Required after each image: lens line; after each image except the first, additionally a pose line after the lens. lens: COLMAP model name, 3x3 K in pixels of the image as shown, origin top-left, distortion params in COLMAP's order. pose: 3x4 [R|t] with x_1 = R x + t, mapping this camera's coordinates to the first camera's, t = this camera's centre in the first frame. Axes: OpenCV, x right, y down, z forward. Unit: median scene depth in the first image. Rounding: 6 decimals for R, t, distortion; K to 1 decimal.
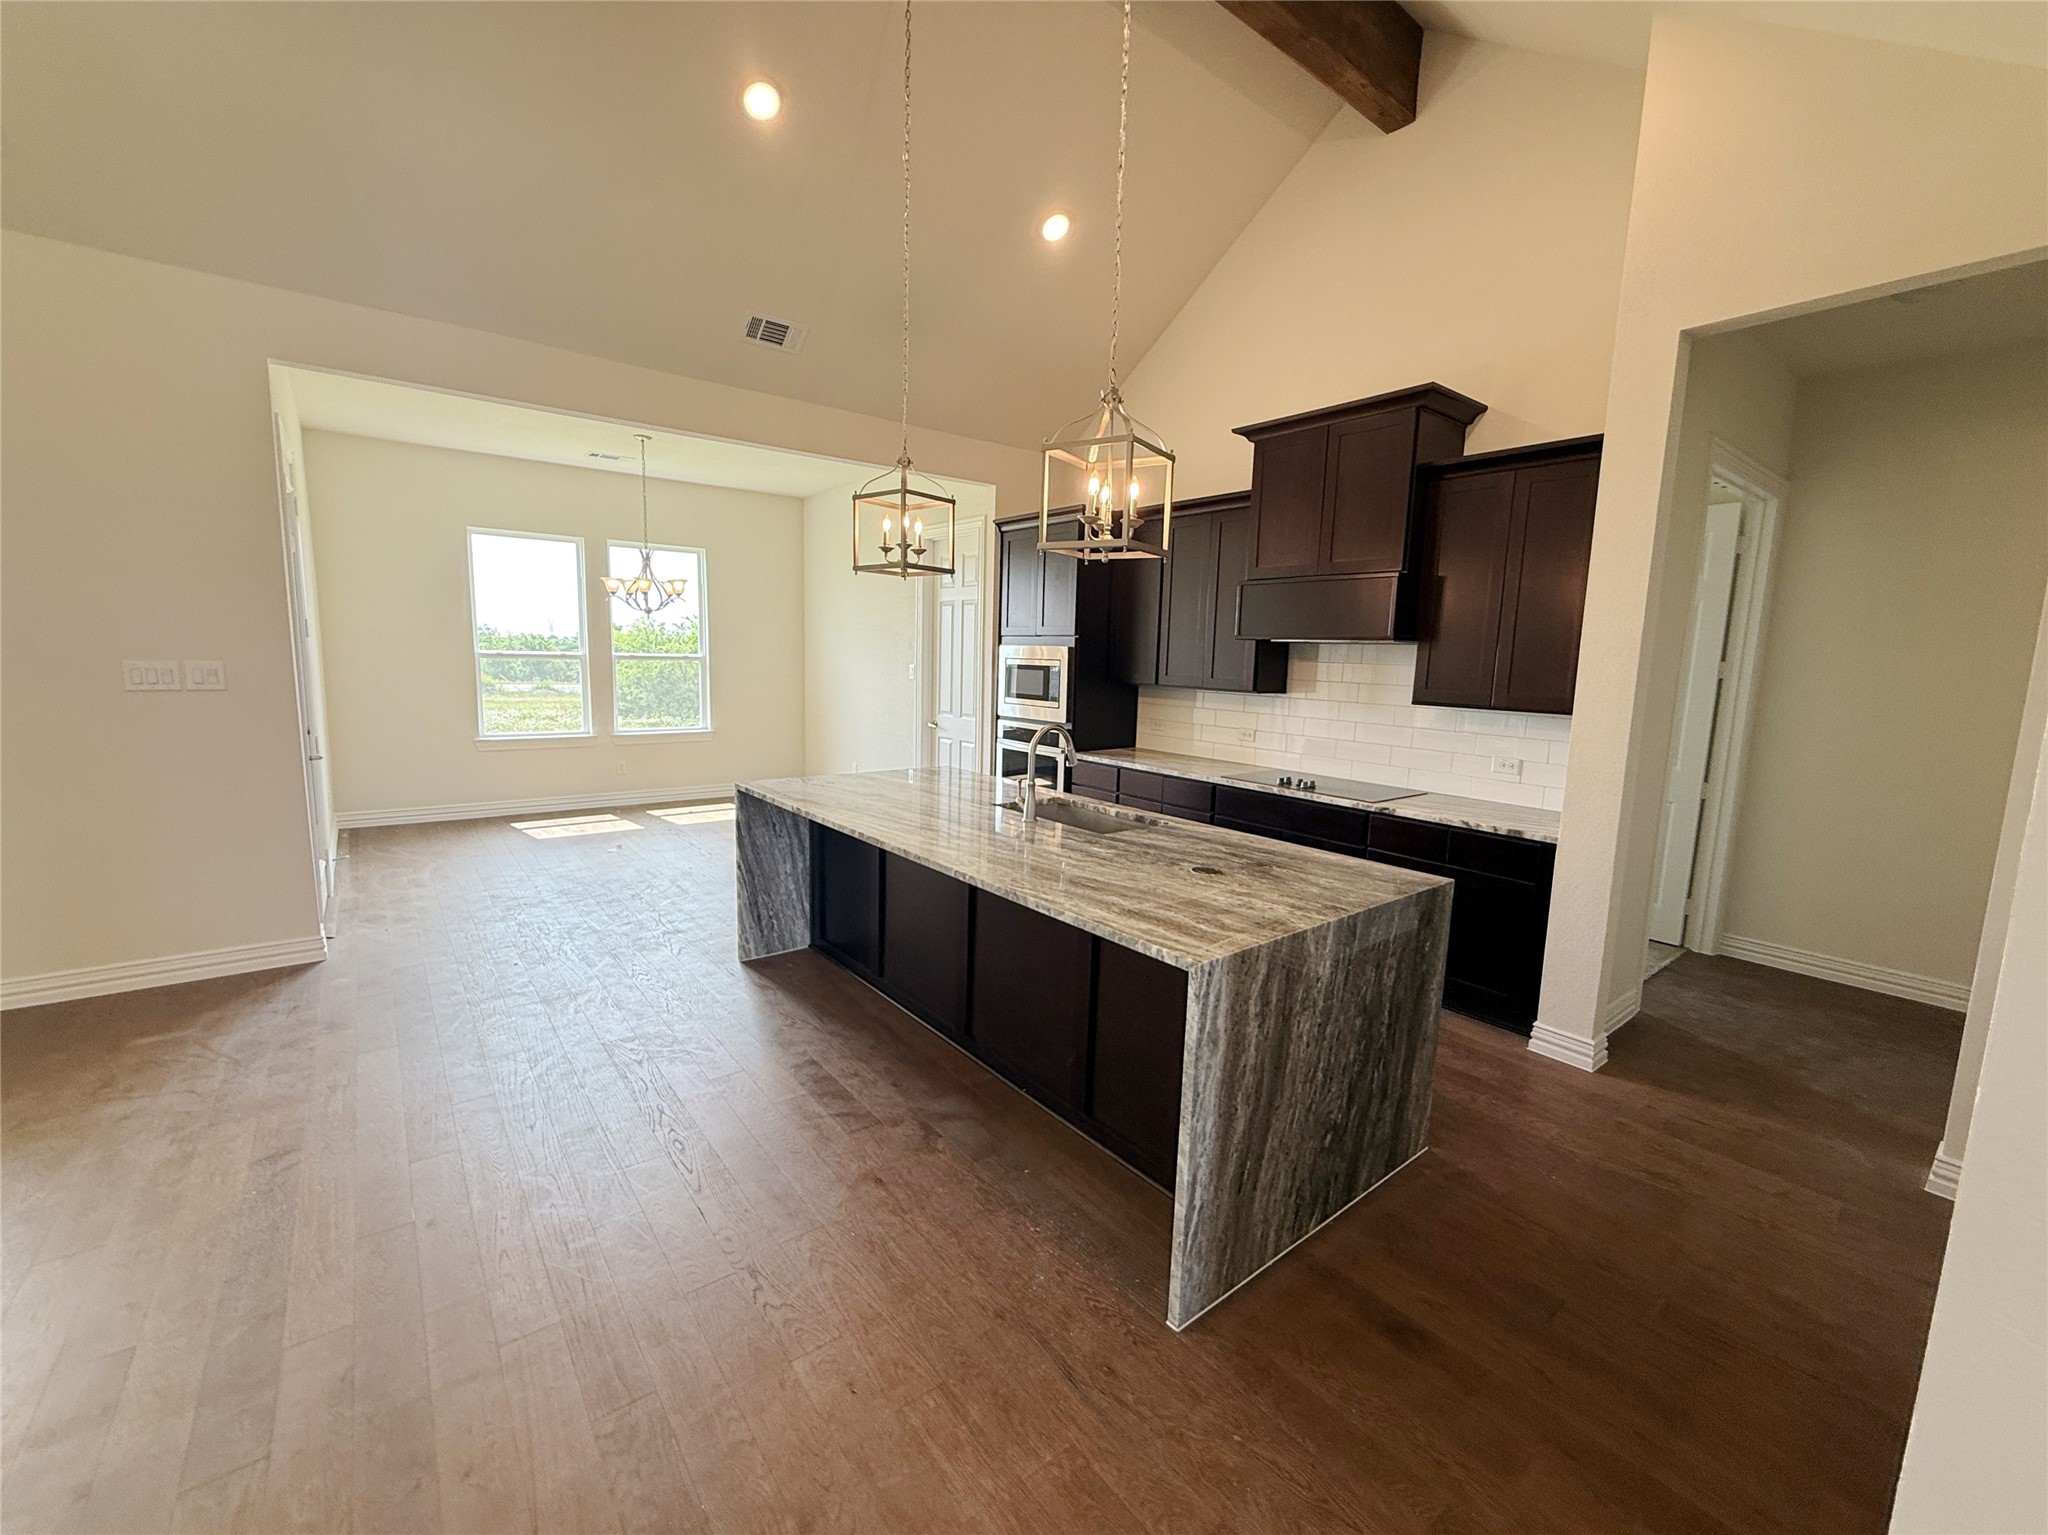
lens RADIAL K [[835.9, 0, 1016.9], [0, 835.9, 765.5], [0, 0, 1]] dist [0.000586, 0.000012]
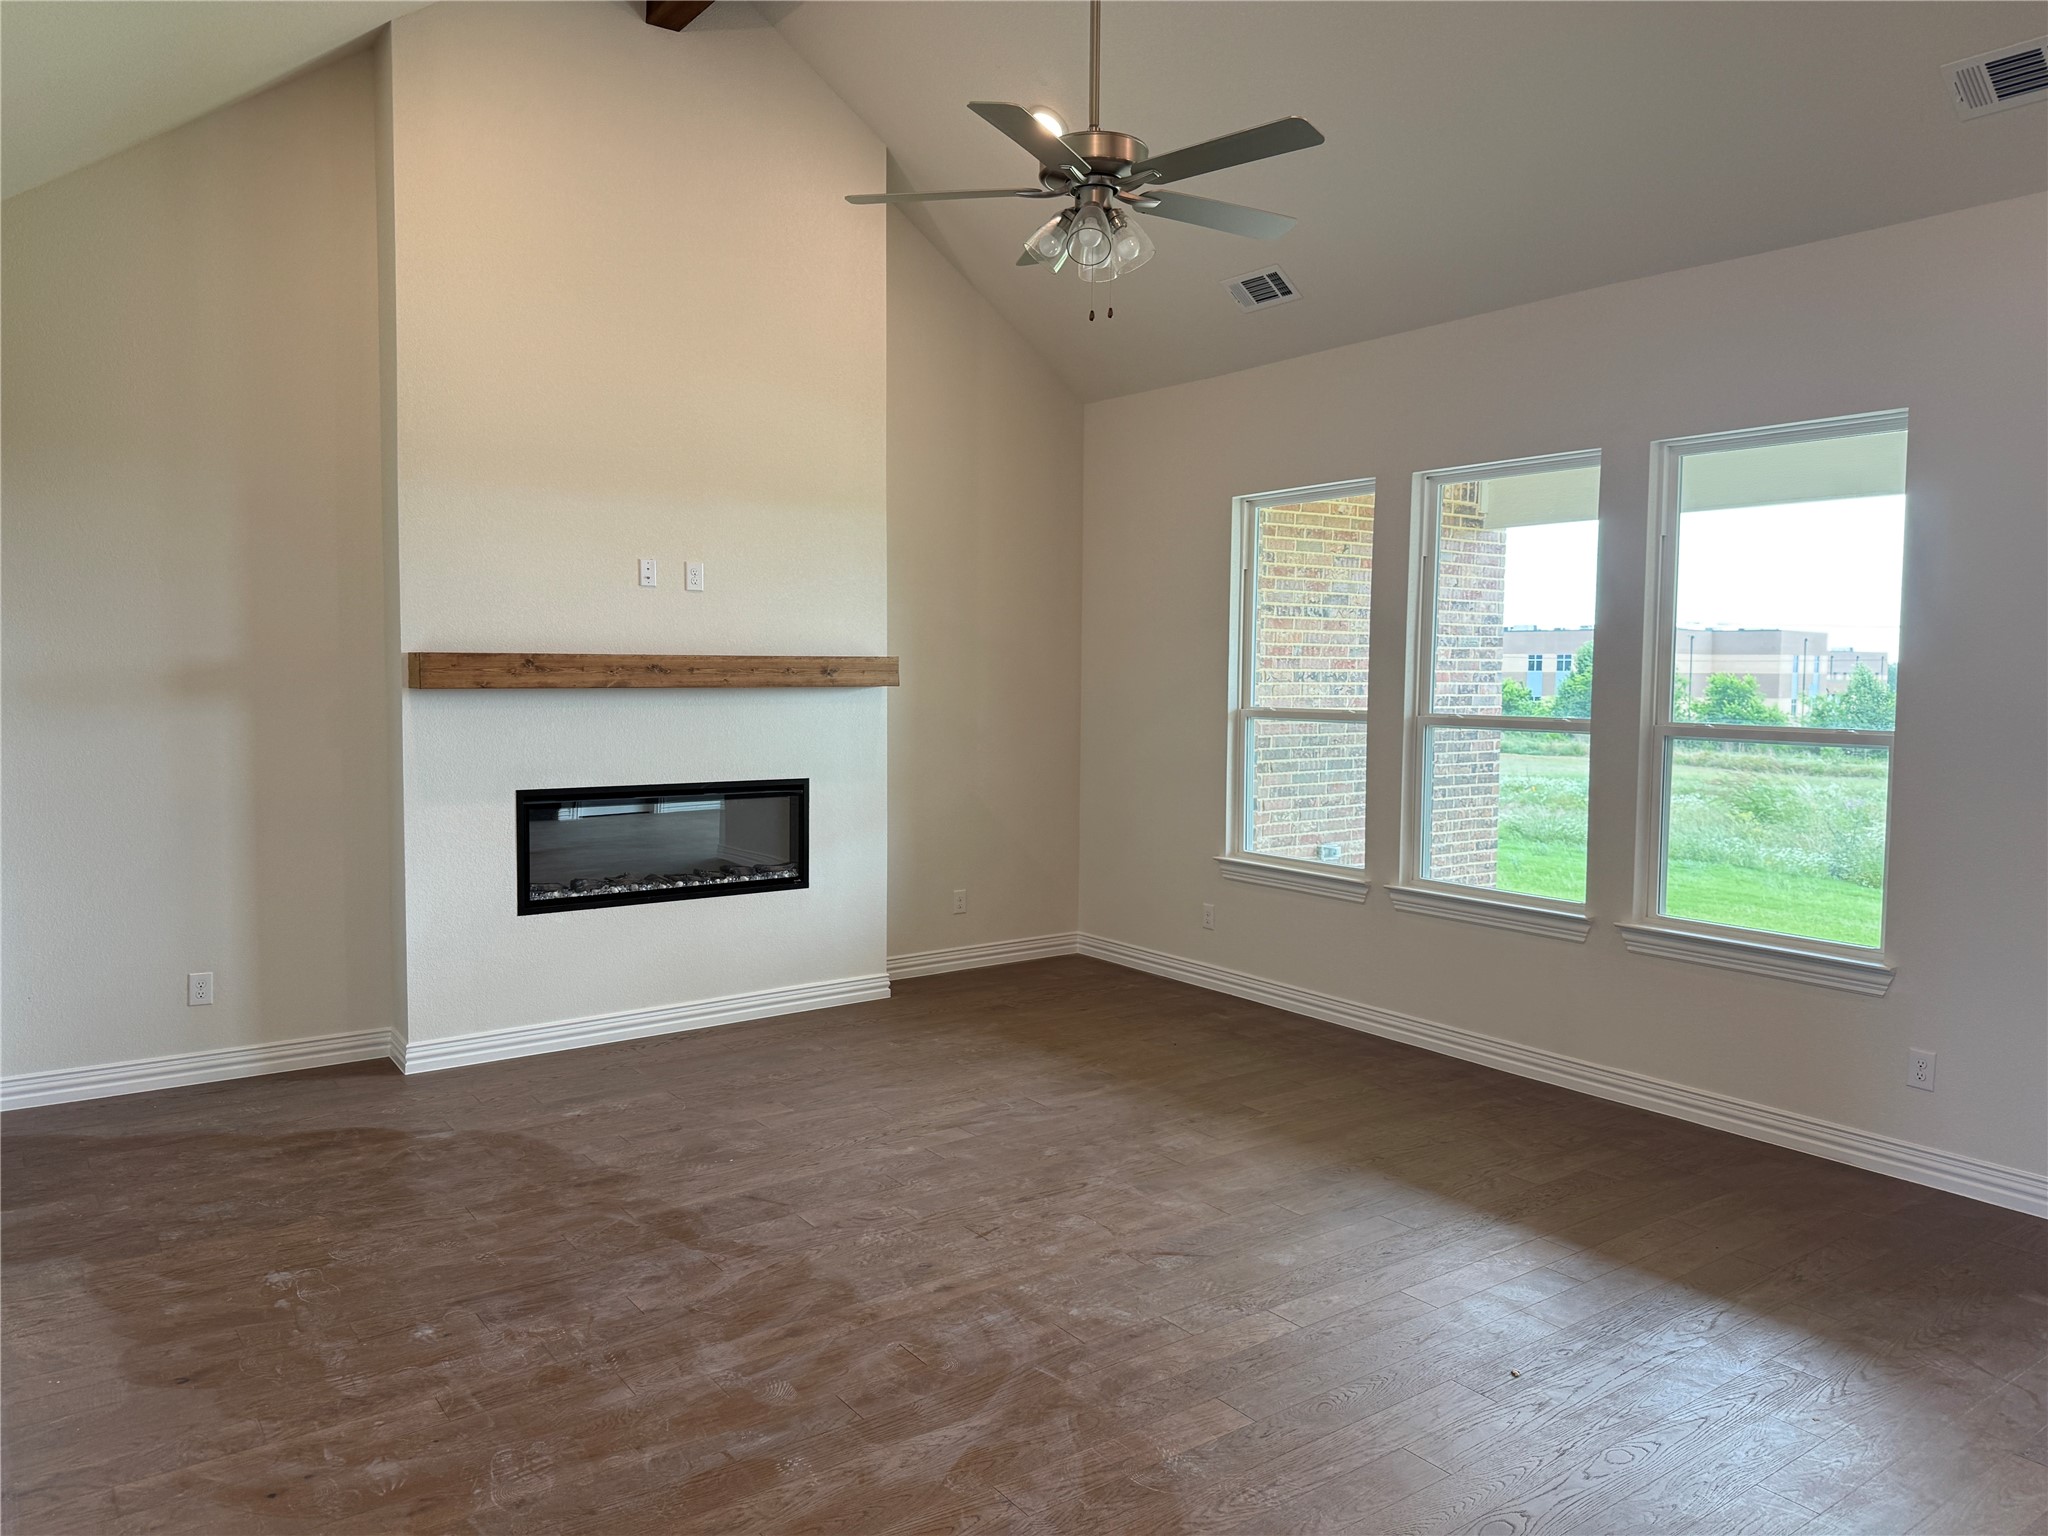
lens RADIAL K [[1435.5, 0, 1020.4], [0, 1435.5, 764.2], [0, 0, 1]] dist [0.077987, -0.108729]
pose [[-0.036429, 0.038094, -0.998610, 0.134629], [-0.143261, 0.988753, 0.042945, -0.031307], [0.989014, 0.144626, -0.030562, 0.137780]]
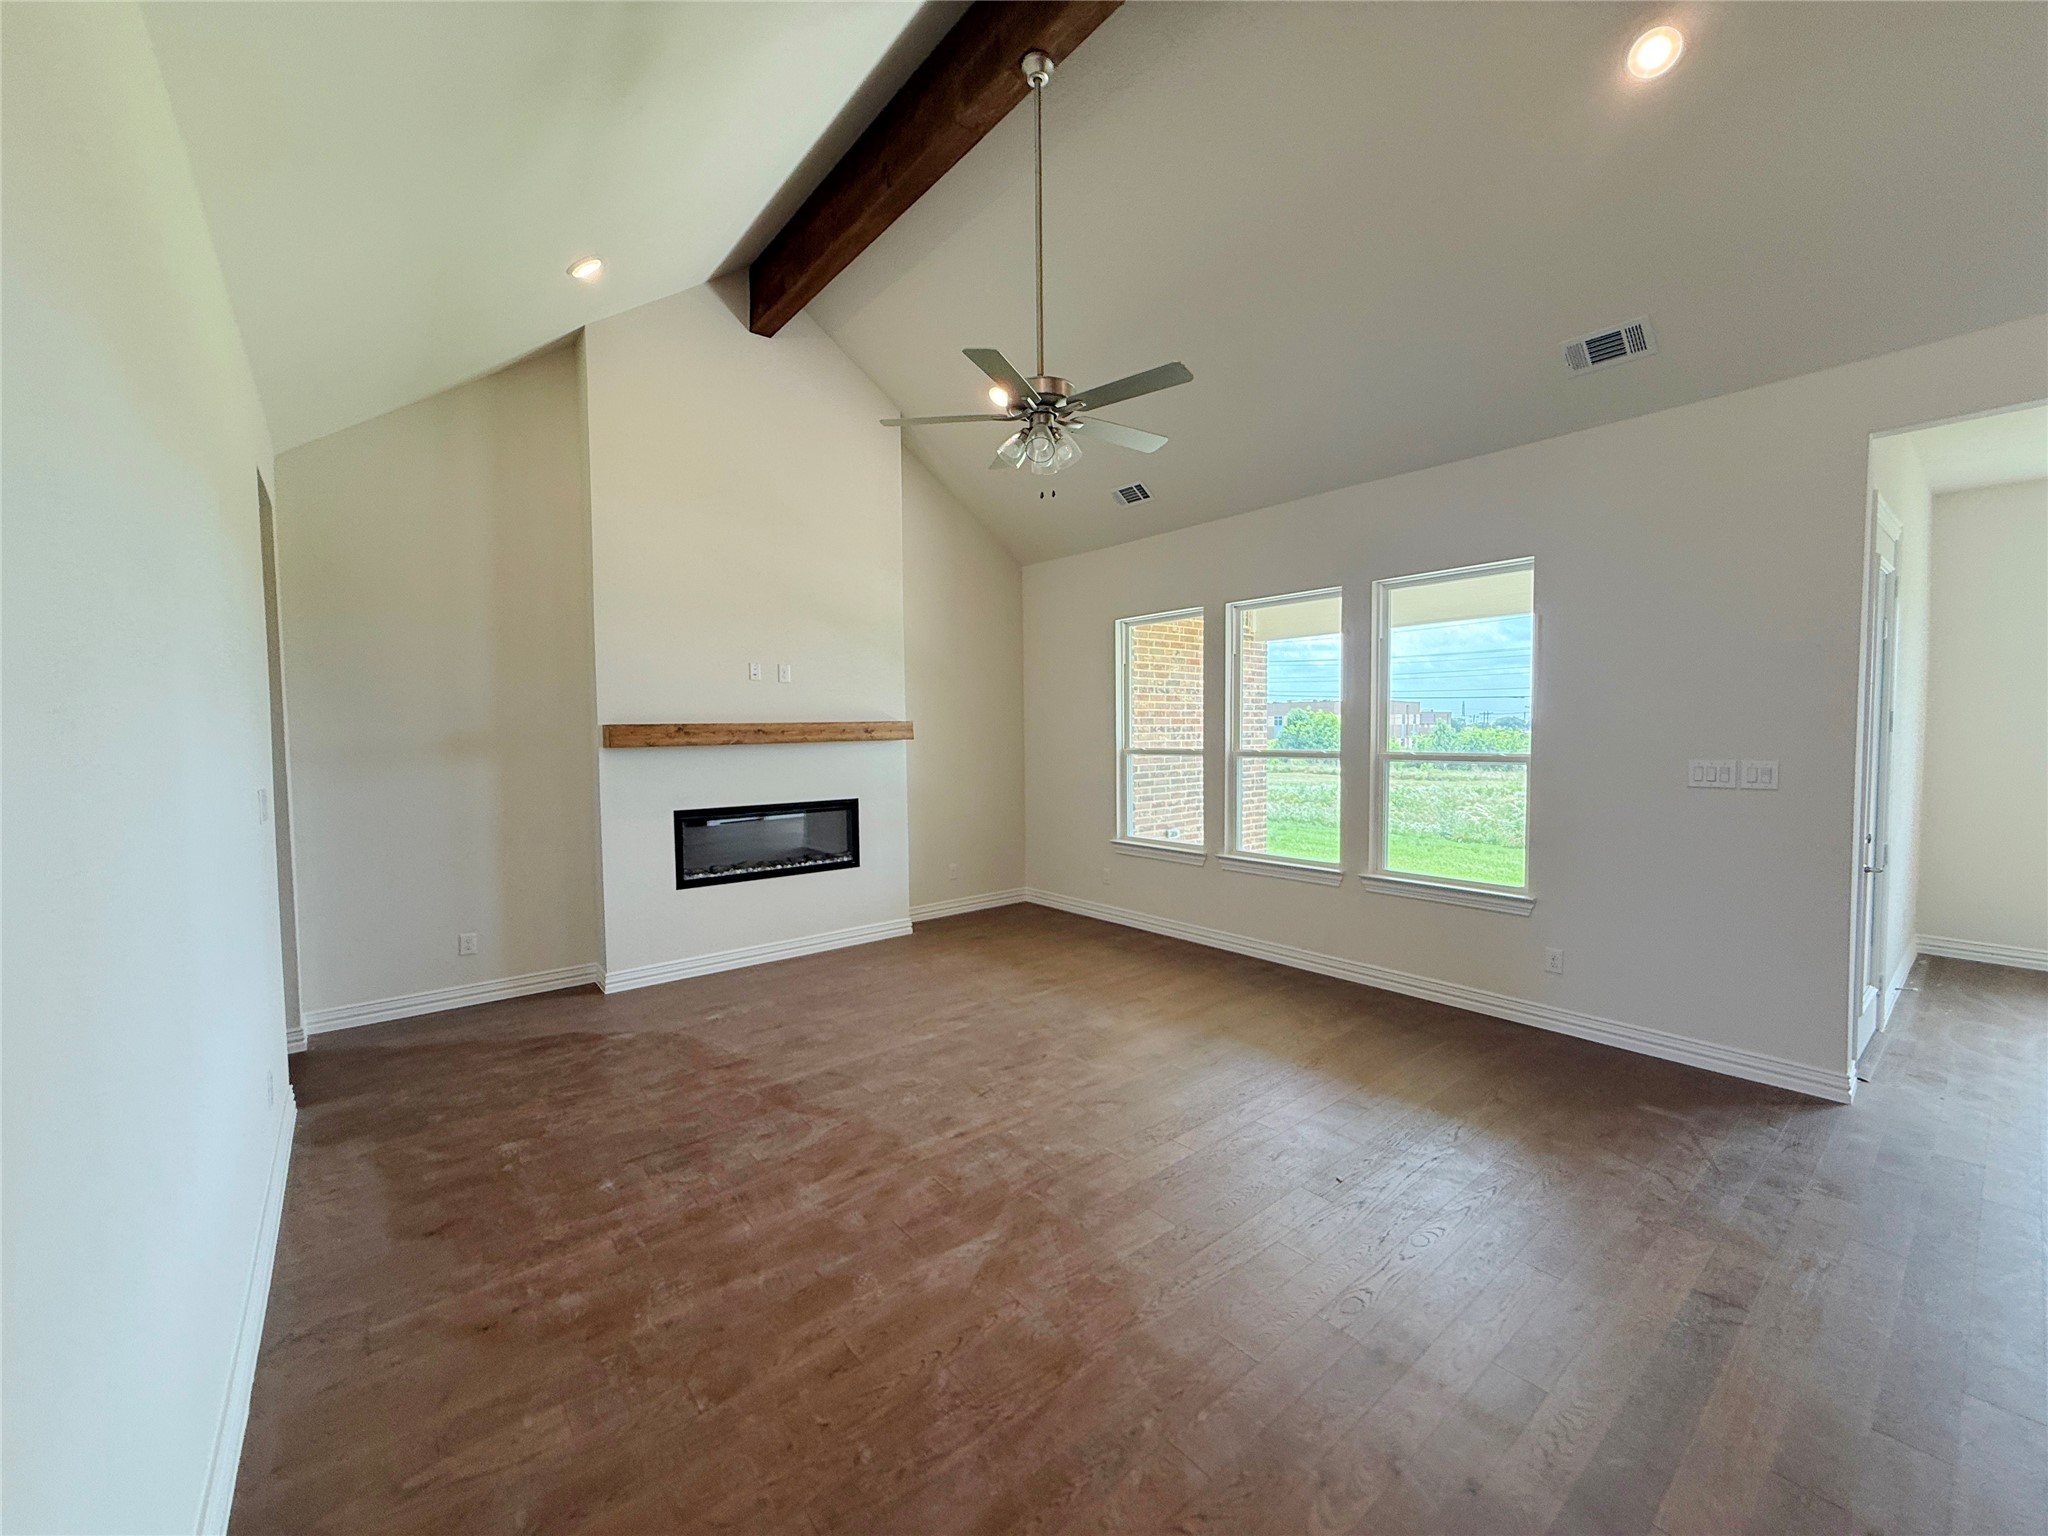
lens RADIAL K [[814.9, 0, 1024.0], [0, 814.9, 768.0], [0, 0, 1]] dist [0.000985, 0.000062]
pose [[0.022443, 0.018887, -0.999570, -0.011334], [-0.121863, 0.992418, 0.016016, -0.025346], [0.992293, 0.121451, 0.024575, 0.104360]]
